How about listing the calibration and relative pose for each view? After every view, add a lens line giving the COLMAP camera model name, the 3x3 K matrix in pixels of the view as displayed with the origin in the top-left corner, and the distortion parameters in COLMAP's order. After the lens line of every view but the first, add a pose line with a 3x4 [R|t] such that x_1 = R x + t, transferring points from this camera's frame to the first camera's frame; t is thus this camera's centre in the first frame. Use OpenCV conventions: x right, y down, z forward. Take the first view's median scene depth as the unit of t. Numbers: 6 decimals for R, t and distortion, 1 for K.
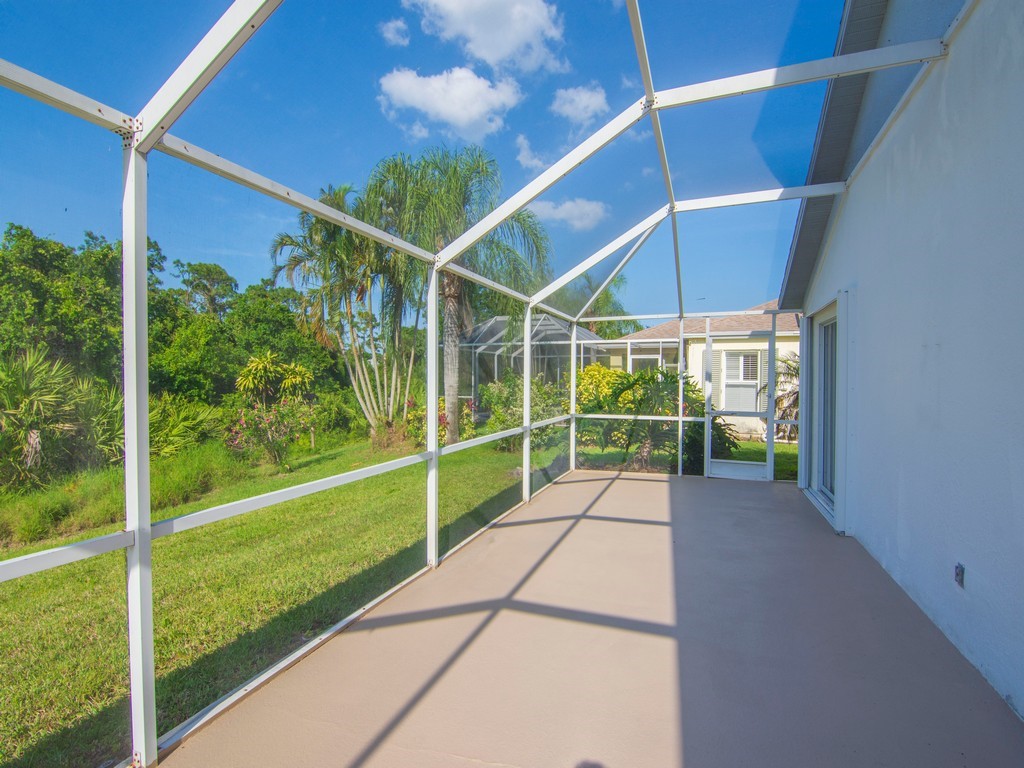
lens RADIAL K [[508.1, 0, 511.0], [0, 508.1, 382.8], [0, 0, 1]] dist [-0.004930, -0.010610]
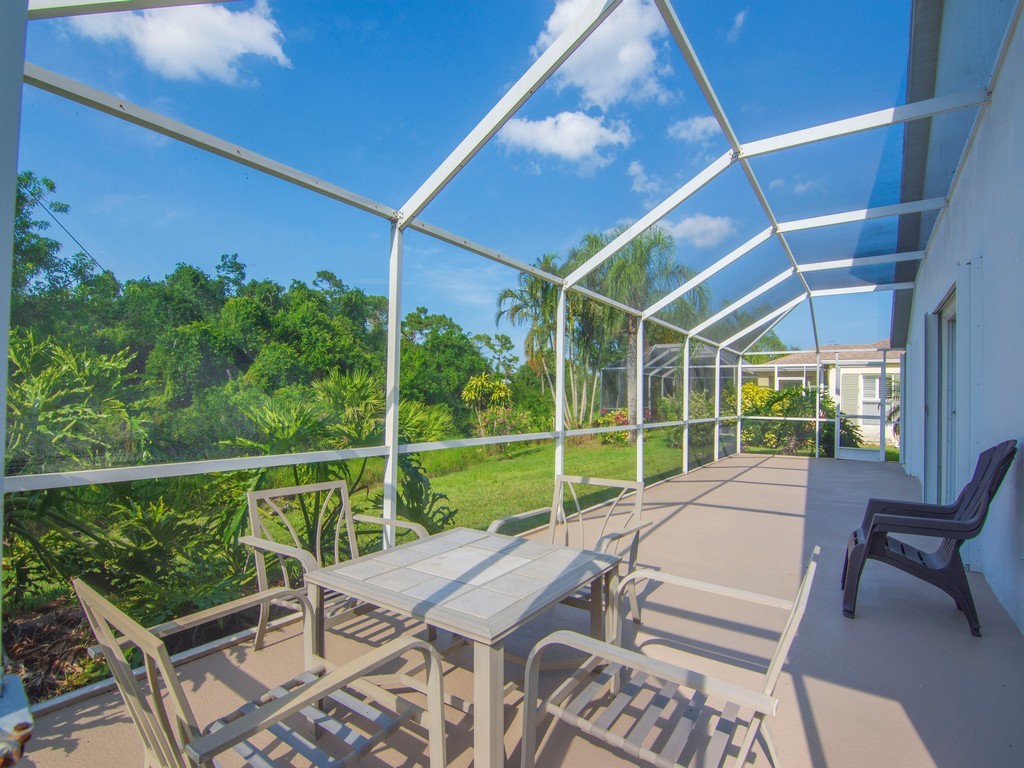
lens RADIAL K [[497.7, 0, 519.6], [0, 497.7, 387.7], [0, 0, 1]] dist [-0.009602, 0.000333]
pose [[0.972001, 0.011574, -0.234692, -0.112384], [-0.018650, 0.999435, -0.027953, 0.020746], [0.234236, 0.031547, 0.971668, -0.398145]]
